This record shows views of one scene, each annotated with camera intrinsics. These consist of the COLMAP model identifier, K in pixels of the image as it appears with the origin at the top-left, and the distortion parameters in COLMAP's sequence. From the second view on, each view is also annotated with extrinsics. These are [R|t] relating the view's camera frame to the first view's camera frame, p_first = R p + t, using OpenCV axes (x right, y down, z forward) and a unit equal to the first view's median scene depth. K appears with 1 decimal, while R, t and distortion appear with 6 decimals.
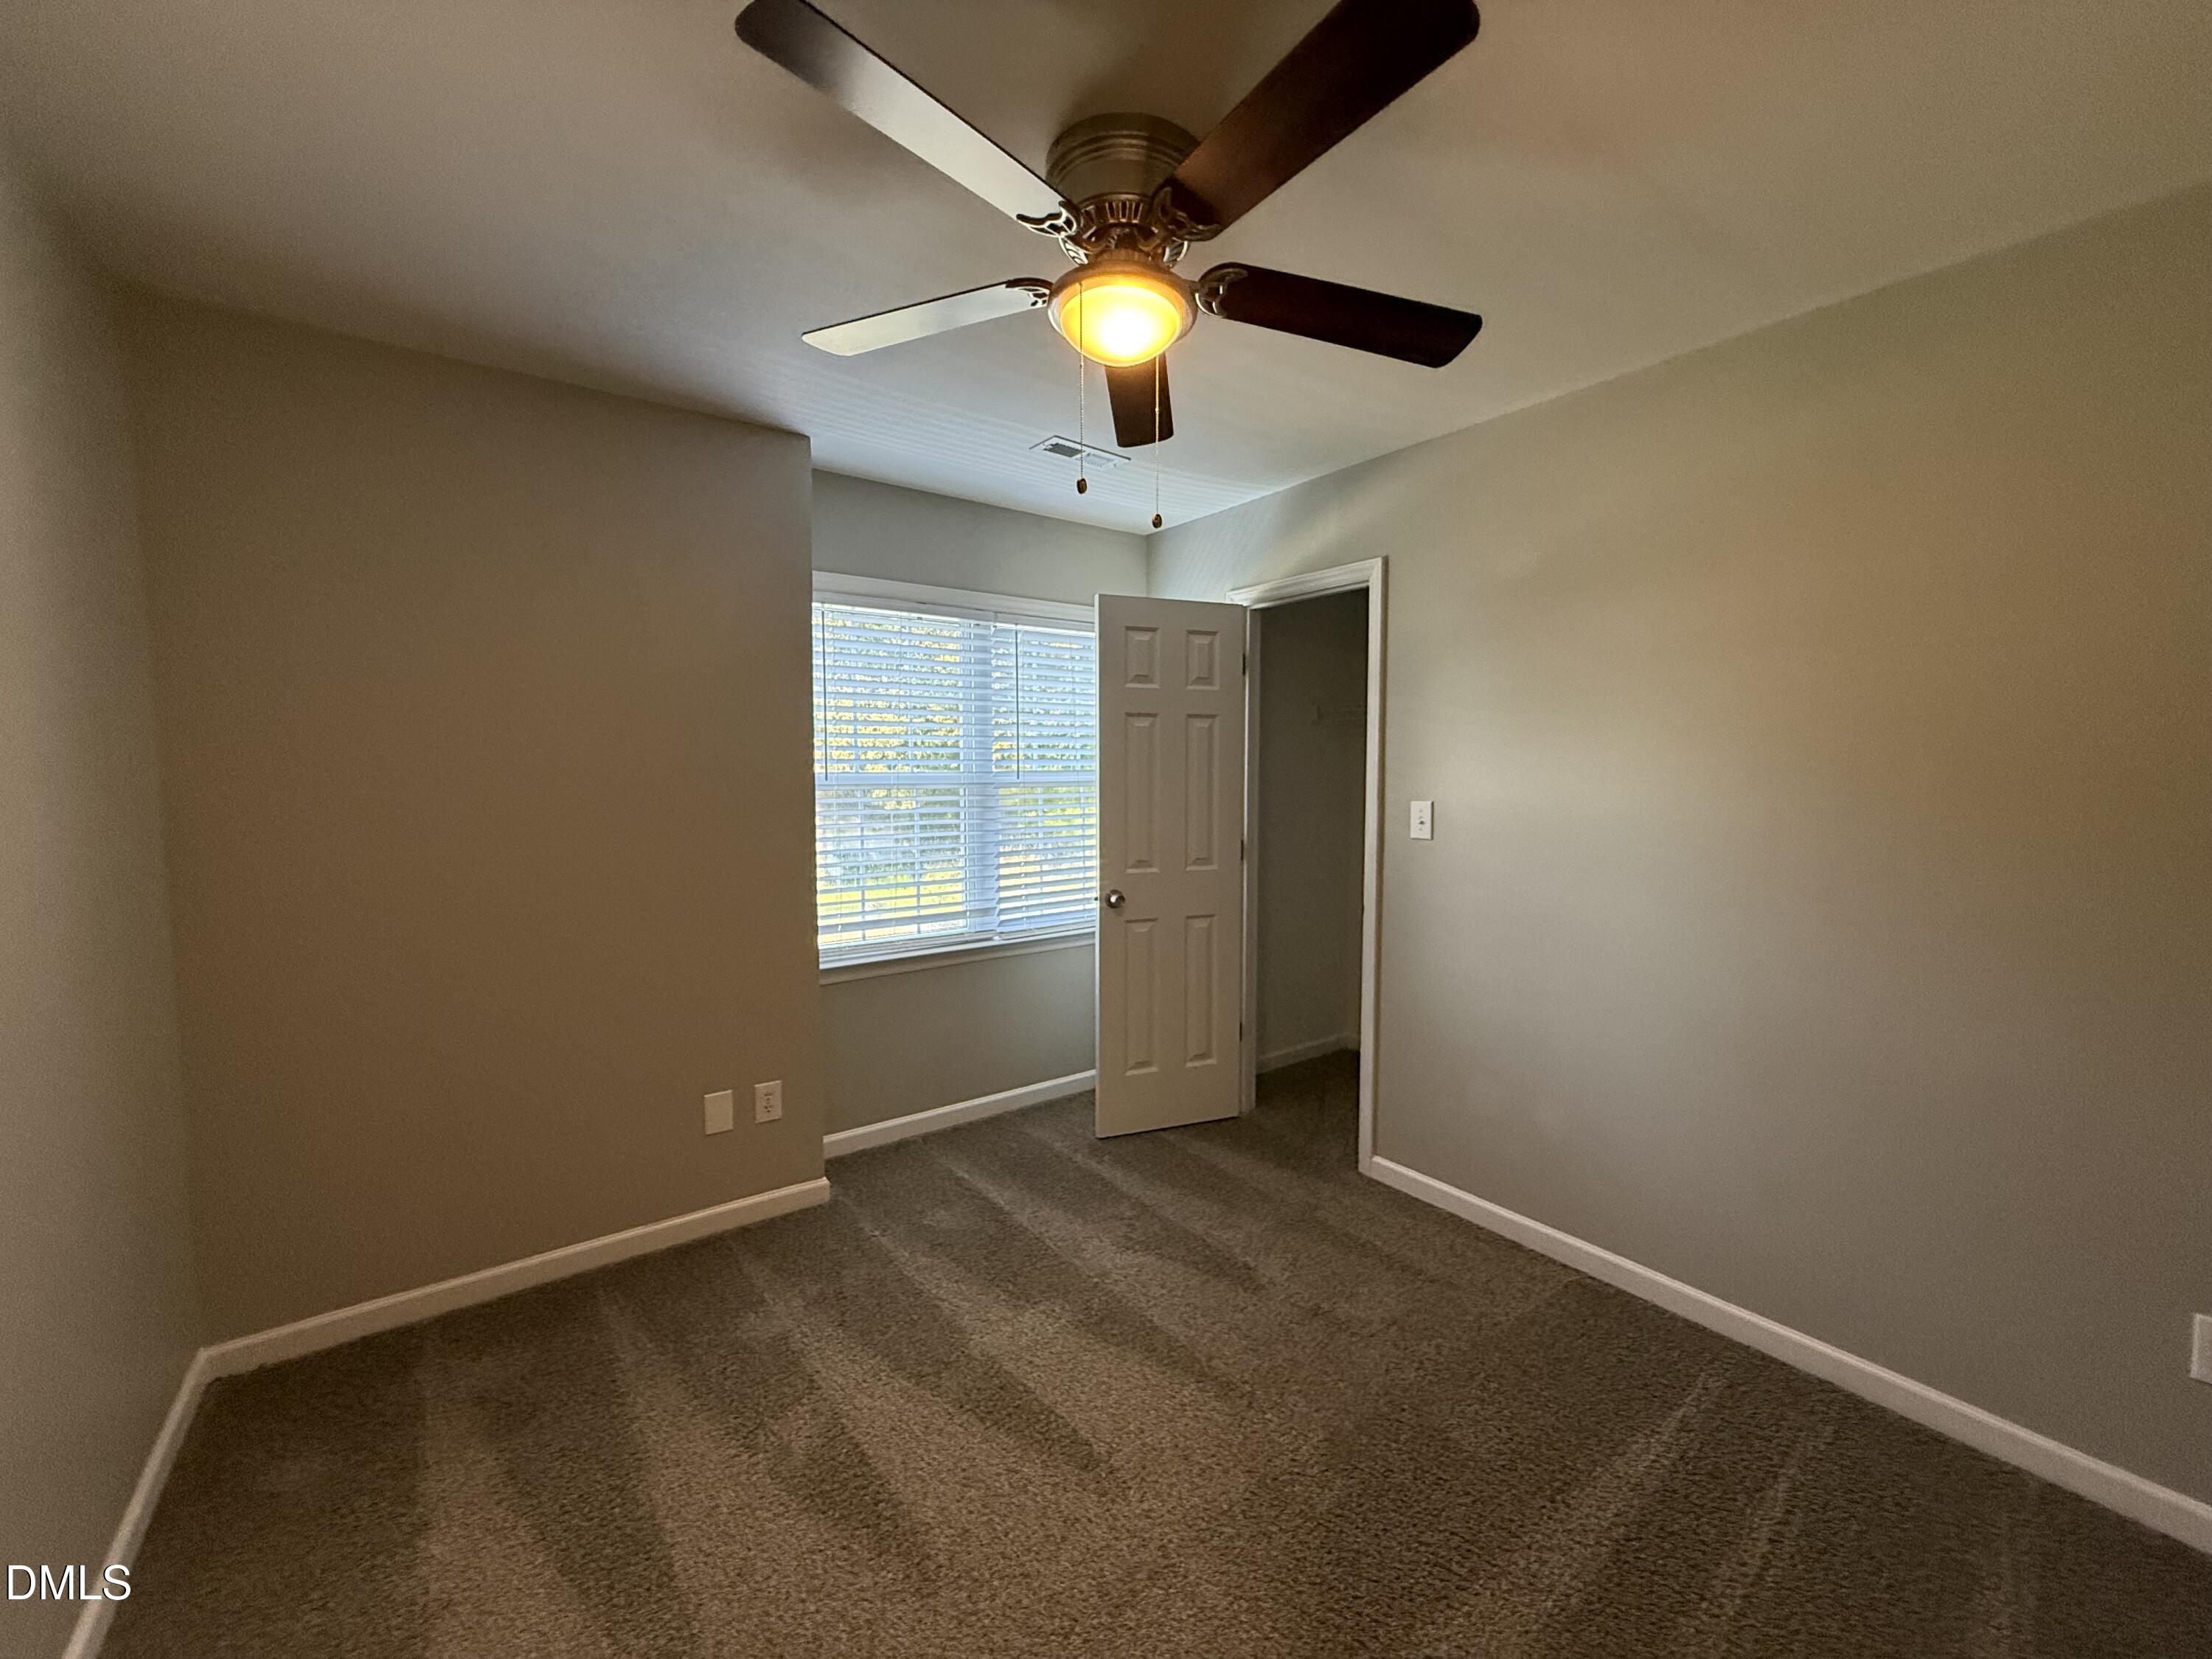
lens RADIAL K [[883.8, 0, 1119.2], [0, 883.8, 821.2], [0, 0, 1]] dist [-0.000974, 0.000496]
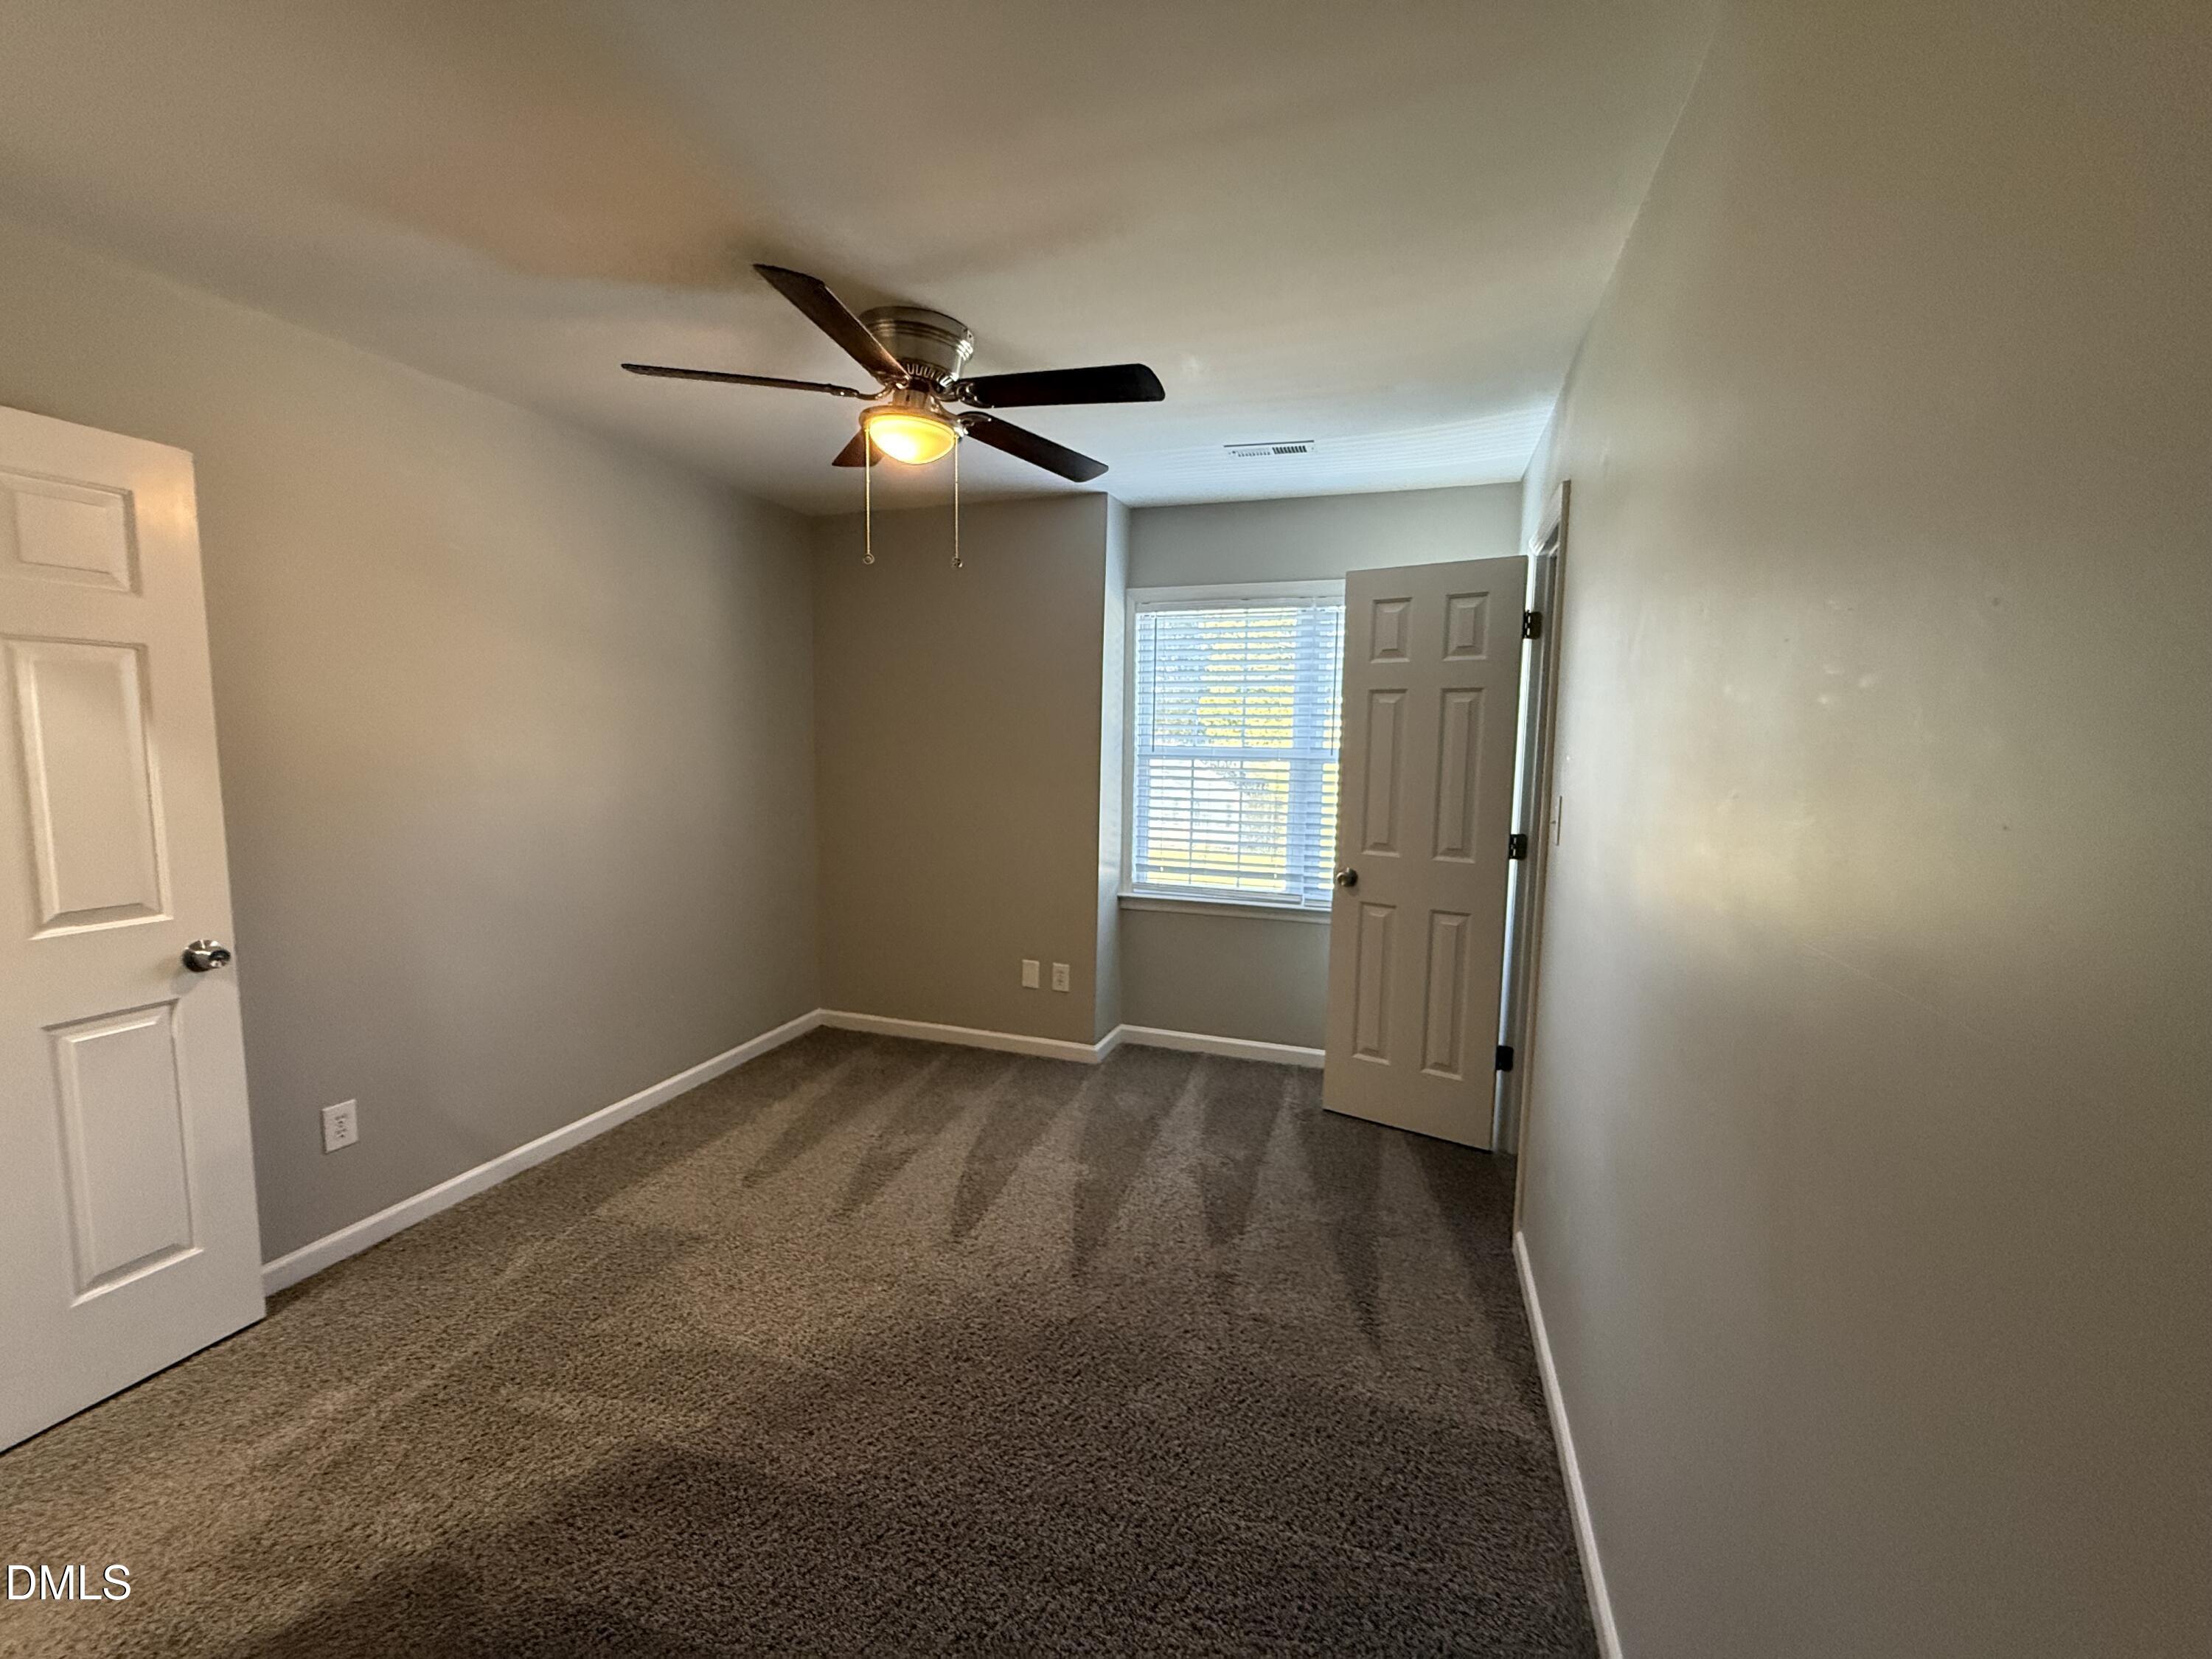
lens RADIAL K [[883.8, 0, 1090.5], [0, 883.8, 824.9], [0, 0, 1]] dist [-0.000974, 0.000496]
pose [[0.564959, 0.091945, -0.819980, 0.751377], [-0.062492, 0.995686, 0.068591, -0.025601], [0.822749, 0.012491, 0.568267, 0.224572]]
